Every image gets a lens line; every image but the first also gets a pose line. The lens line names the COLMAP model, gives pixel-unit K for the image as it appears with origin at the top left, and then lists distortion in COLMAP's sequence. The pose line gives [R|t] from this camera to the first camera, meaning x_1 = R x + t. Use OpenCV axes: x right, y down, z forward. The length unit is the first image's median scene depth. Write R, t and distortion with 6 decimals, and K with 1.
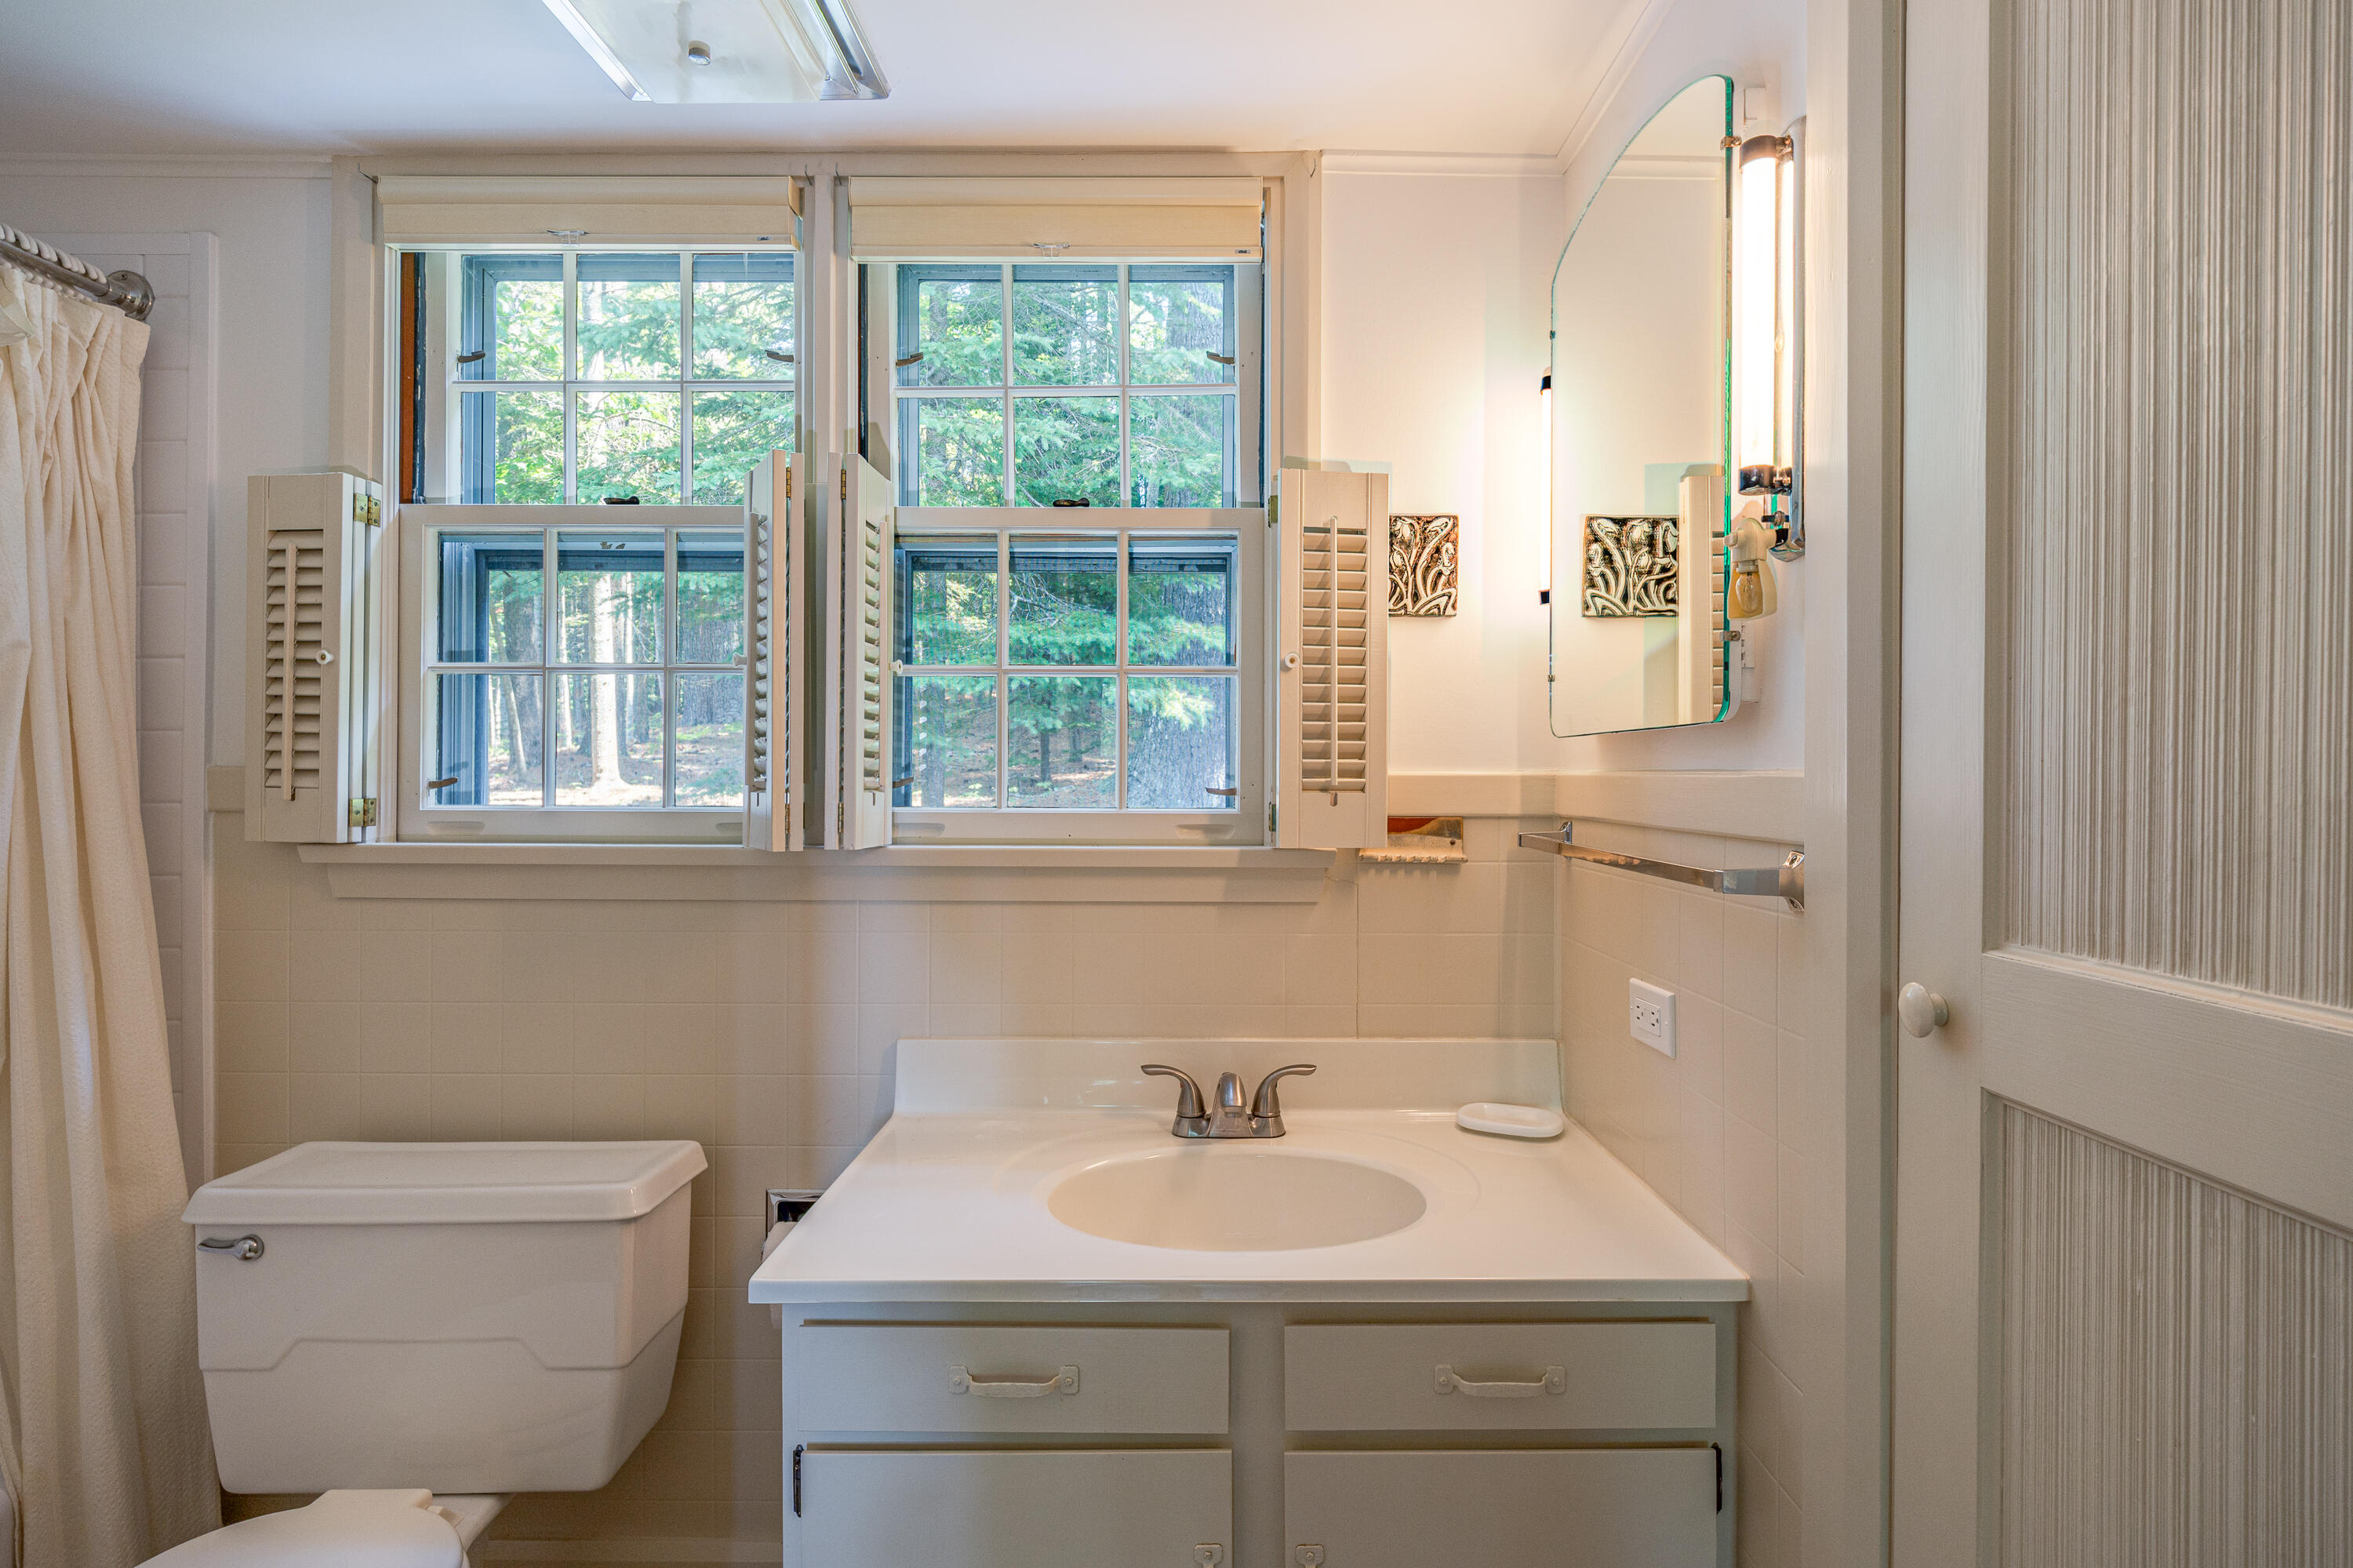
lens RADIAL K [[1140.9, 0, 1184.0], [0, 1140.9, 784.4], [0, 0, 1]] dist [0.004225, -0.002586]
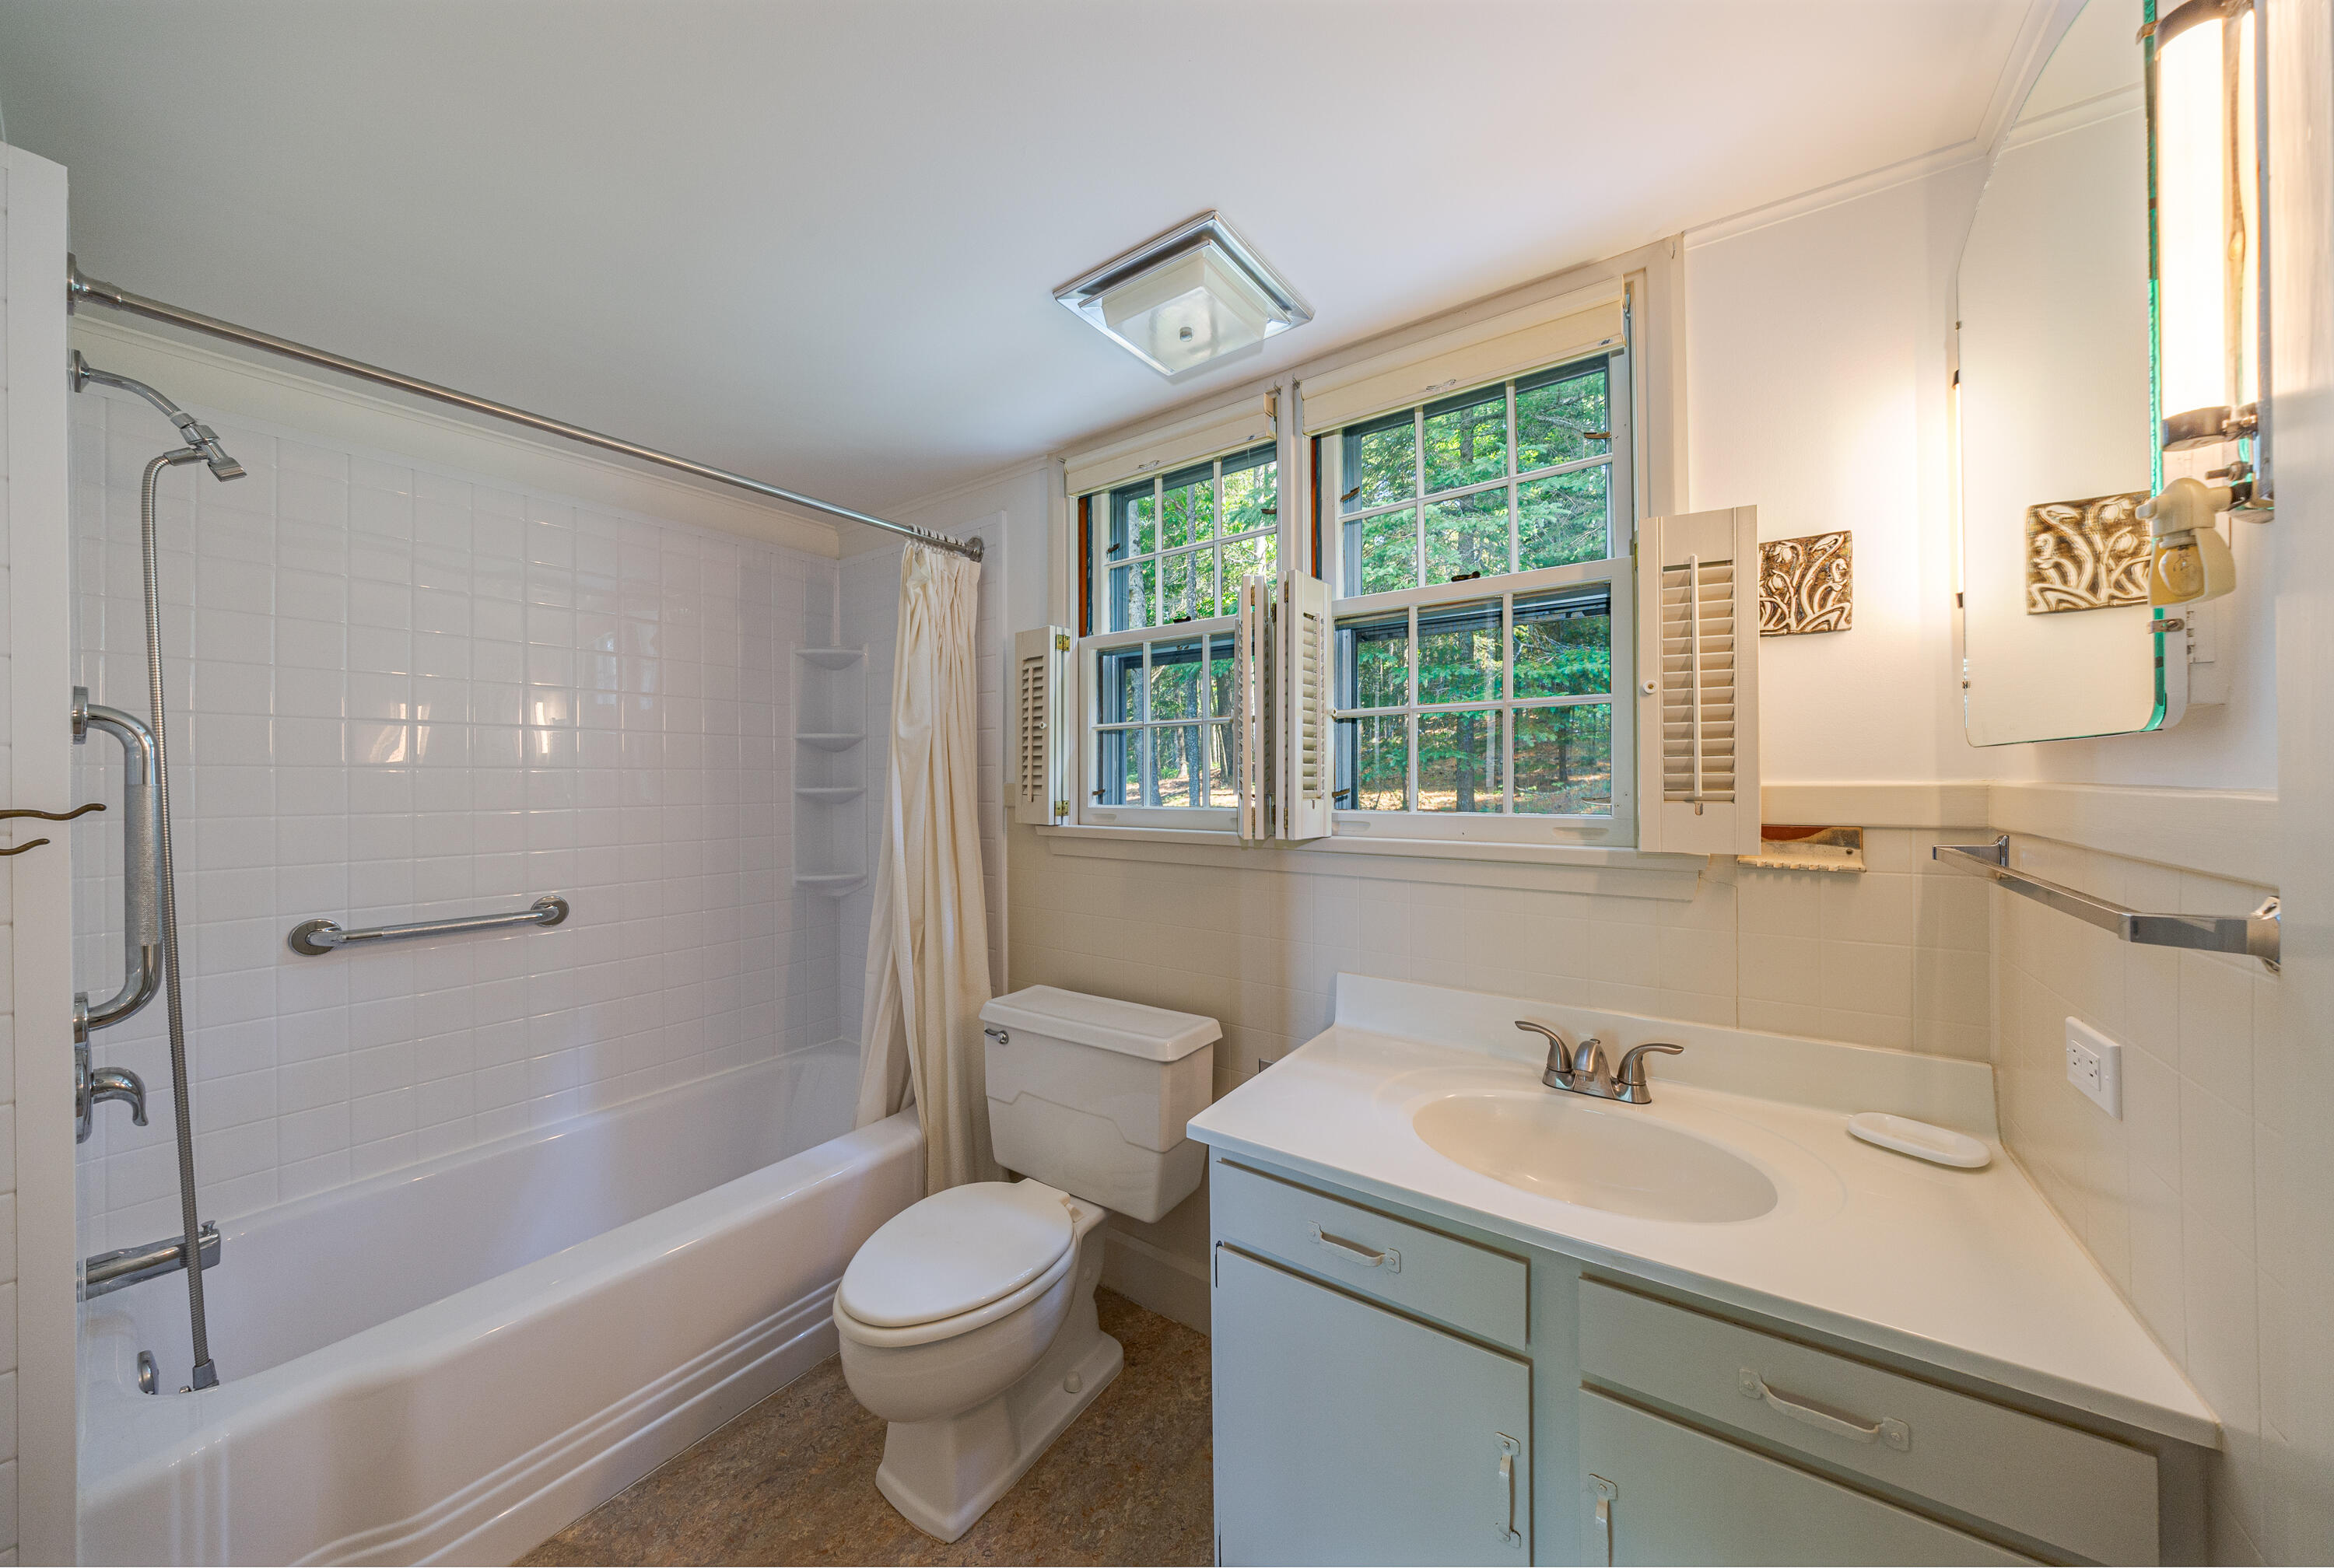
lens RADIAL K [[770.2, 0, 1172.3], [0, 770.2, 779.0], [0, 0, 1]] dist [-0.011579, 0.001260]
pose [[0.819266, -0.009380, -0.573337, 0.135200], [0.007071, 0.999955, -0.006255, -0.014245], [0.573370, 0.001070, 0.819296, 0.097305]]
